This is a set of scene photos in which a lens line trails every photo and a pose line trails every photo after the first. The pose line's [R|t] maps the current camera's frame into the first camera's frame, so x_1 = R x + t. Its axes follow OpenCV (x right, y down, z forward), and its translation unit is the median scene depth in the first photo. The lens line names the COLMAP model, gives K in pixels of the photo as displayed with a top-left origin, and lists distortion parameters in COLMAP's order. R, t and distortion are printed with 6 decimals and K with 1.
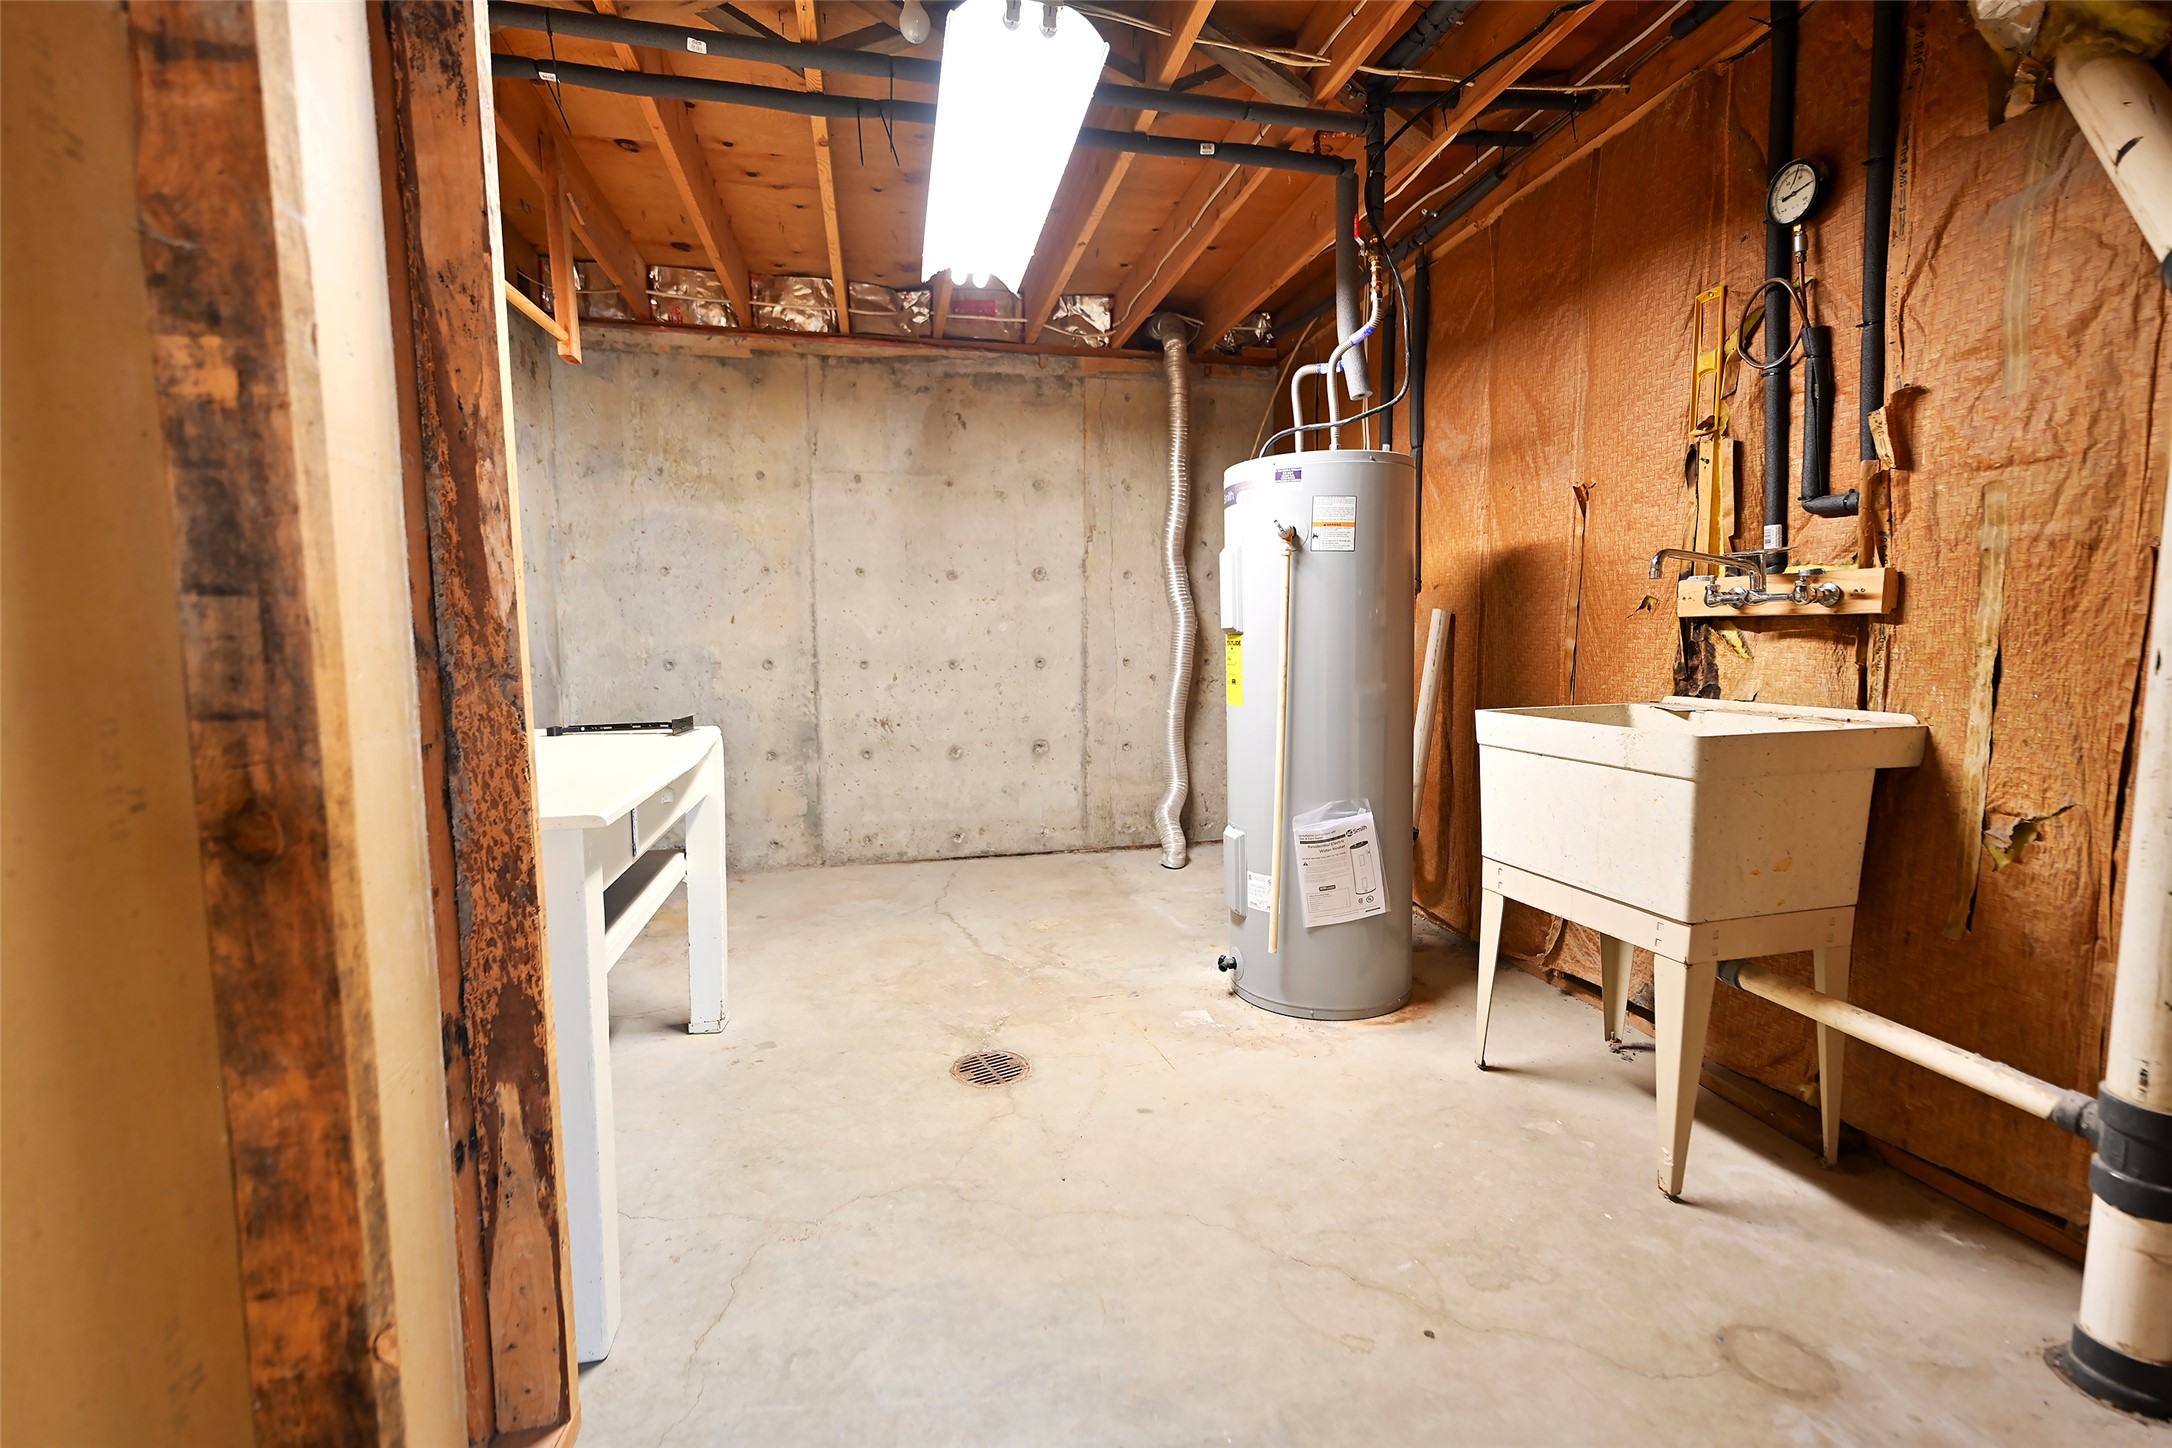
lens RADIAL K [[913.0, 0, 1086.0], [0, 913.0, 724.0], [0, 0, 1]] dist [-0.000531, -0.000010]
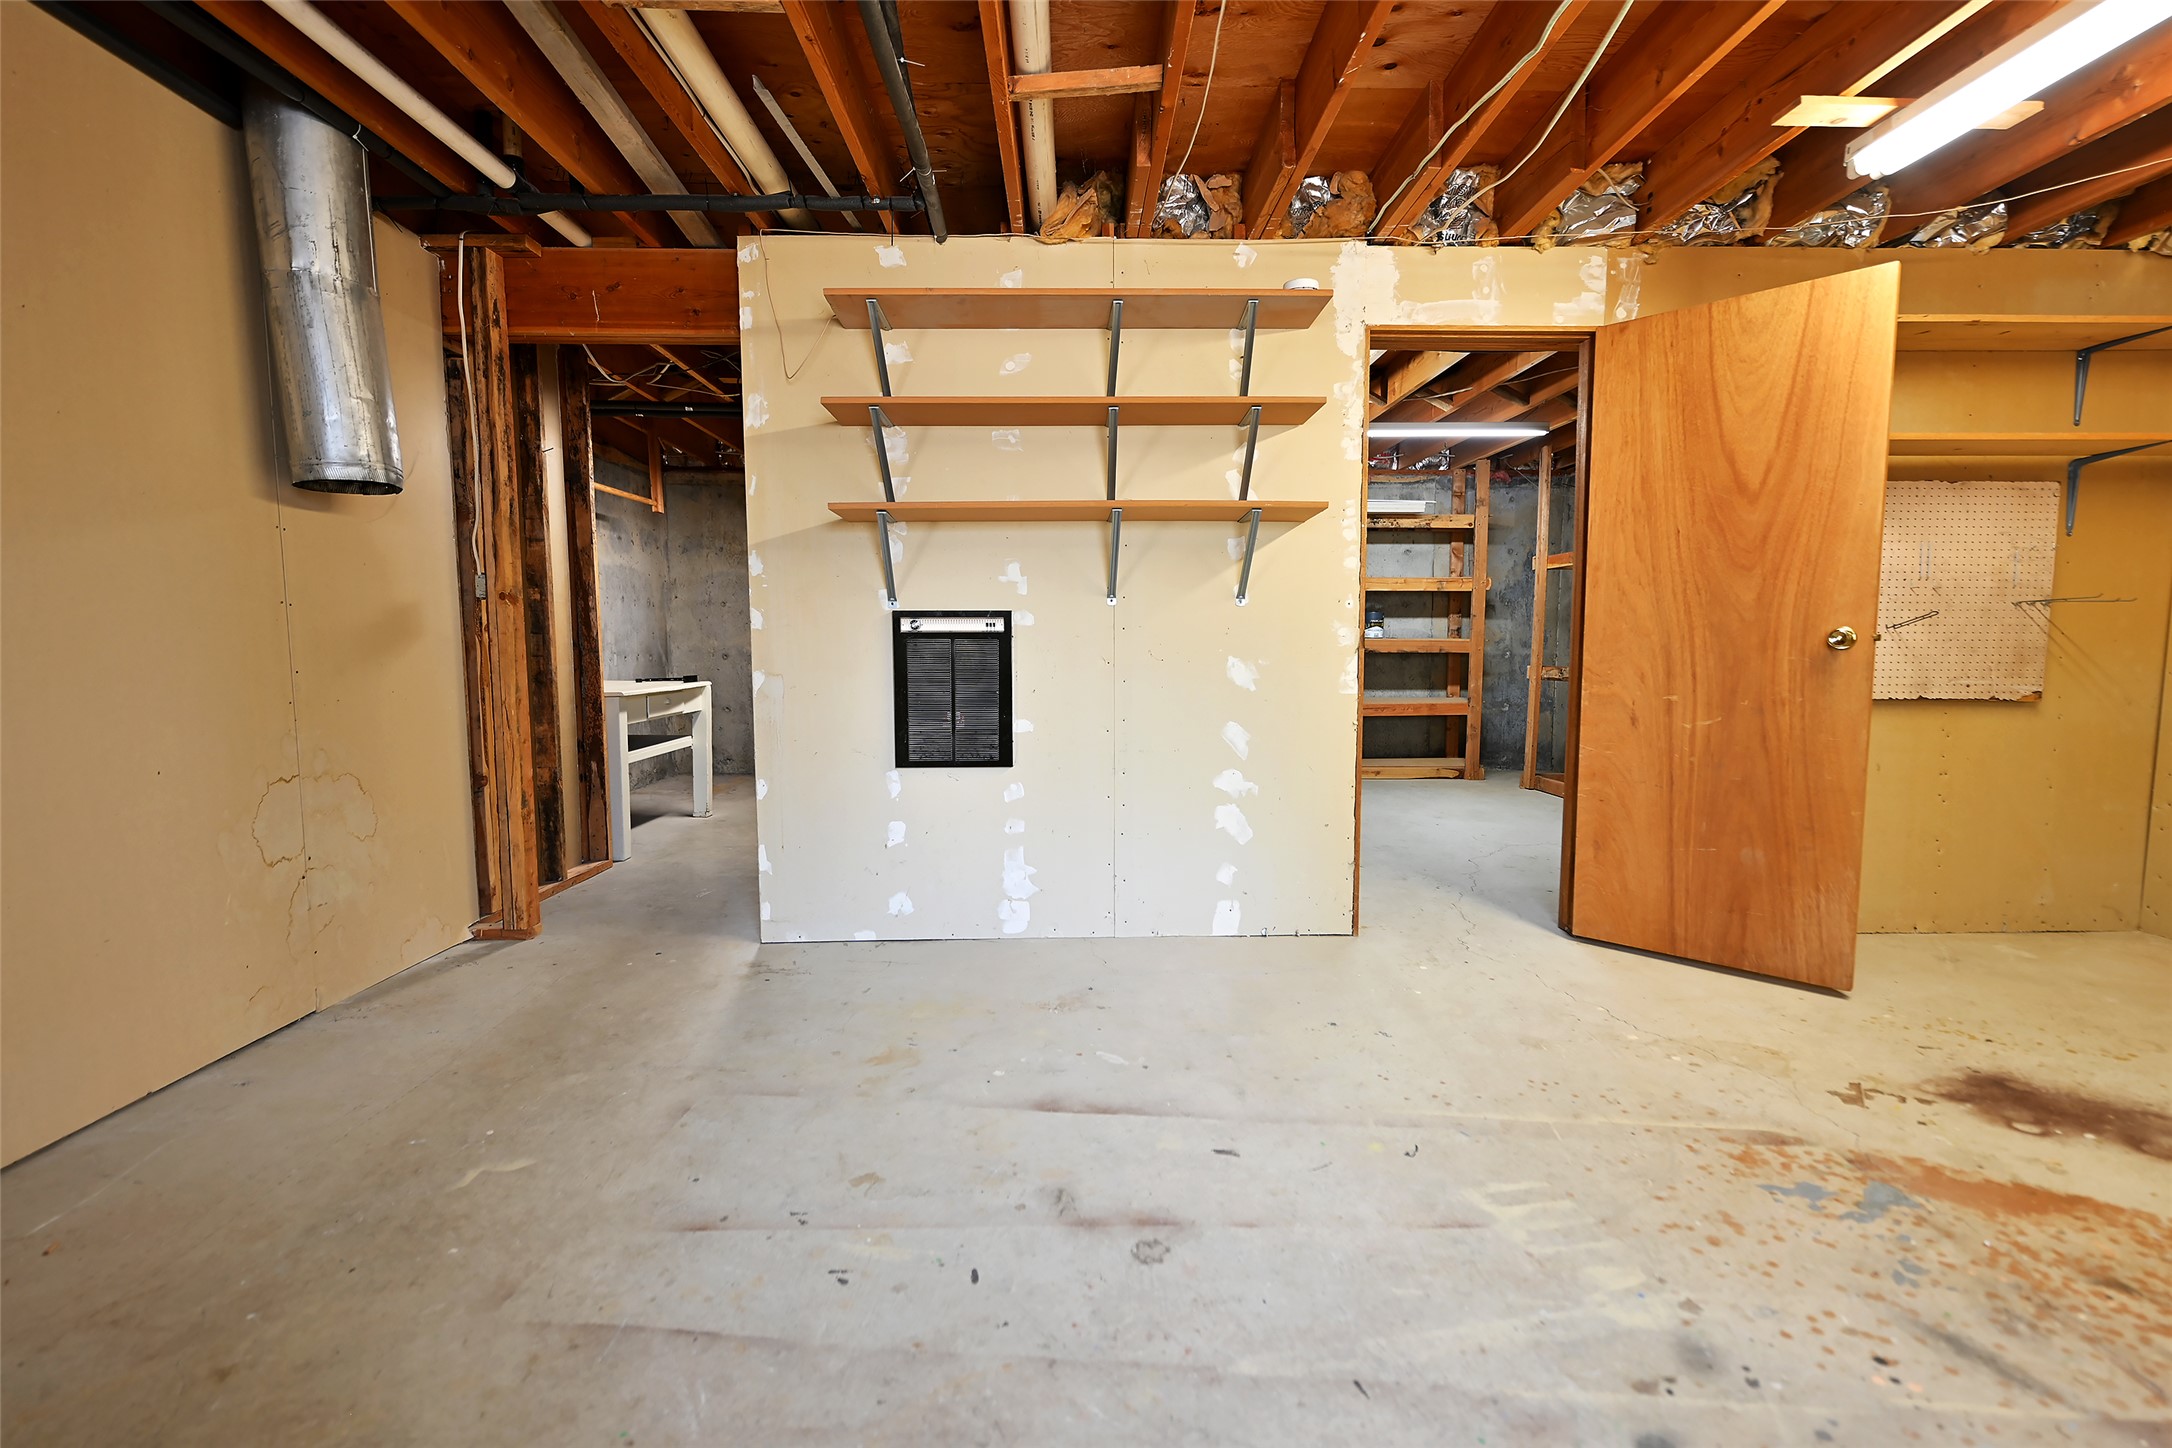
lens RADIAL K [[952.7, 0, 1086.0], [0, 952.7, 724.0], [0, 0, 1]] dist [-0.001217, -0.000307]
pose [[0.981905, 0.019143, -0.188402, 0.766658], [-0.020593, 0.999771, -0.005742, 0.082796], [0.188249, 0.009518, 0.982075, -0.904746]]
